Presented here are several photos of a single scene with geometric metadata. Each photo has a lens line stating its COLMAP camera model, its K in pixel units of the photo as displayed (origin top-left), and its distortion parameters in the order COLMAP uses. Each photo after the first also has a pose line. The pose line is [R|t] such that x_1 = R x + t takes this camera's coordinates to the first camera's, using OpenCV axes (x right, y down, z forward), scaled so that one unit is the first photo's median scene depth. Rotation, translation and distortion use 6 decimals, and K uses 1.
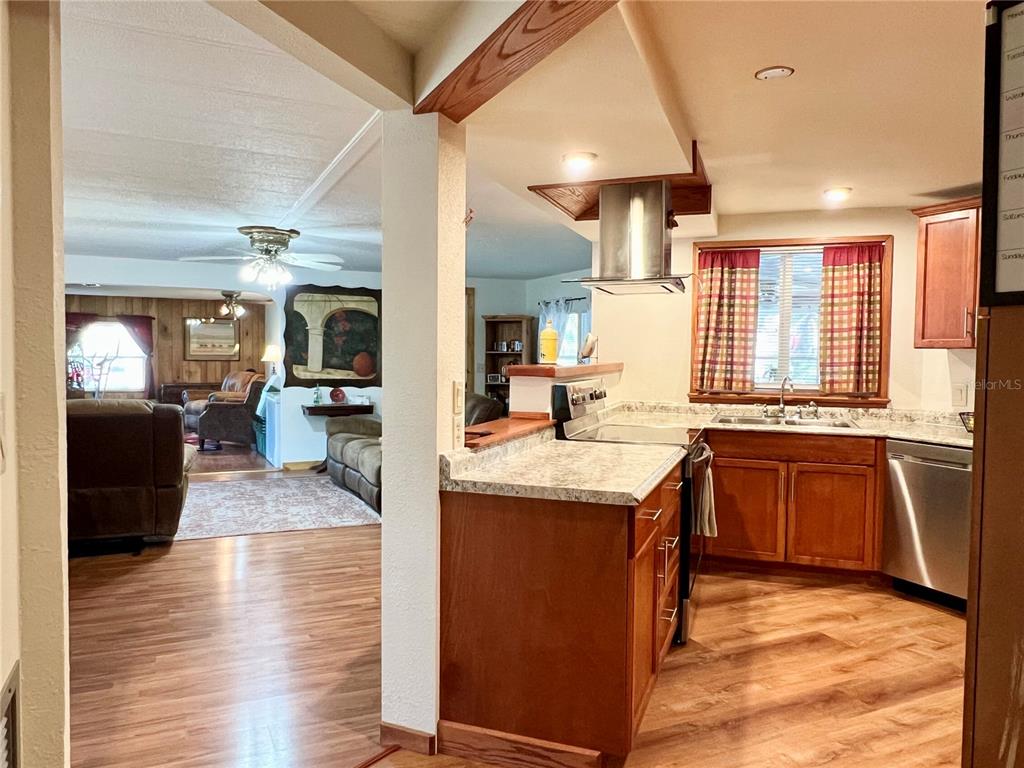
lens RADIAL K [[722.8, 0, 503.0], [0, 722.8, 384.4], [0, 0, 1]] dist [0.001324, -0.004672]
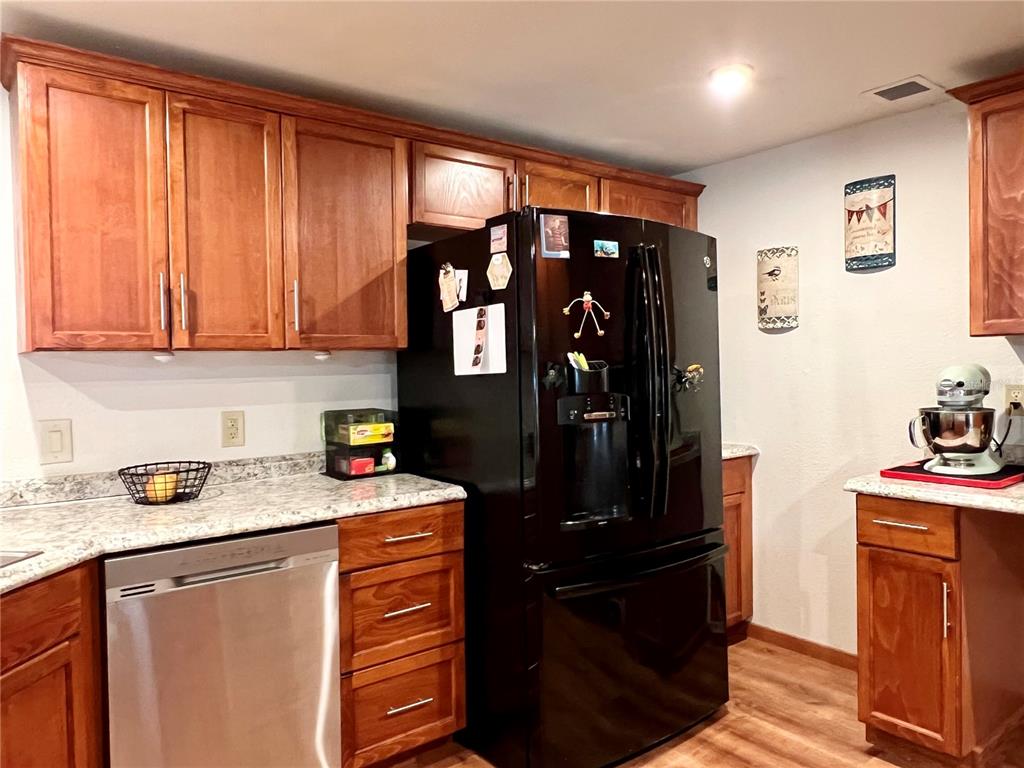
lens RADIAL K [[722.8, 0, 504.0], [0, 722.8, 380.0], [0, 0, 1]] dist [0.001324, -0.004672]
pose [[-0.213481, -0.032485, 0.976407, 0.052535], [0.058971, 0.997196, 0.046070, -0.030115], [-0.975166, 0.067415, -0.210967, 0.700143]]
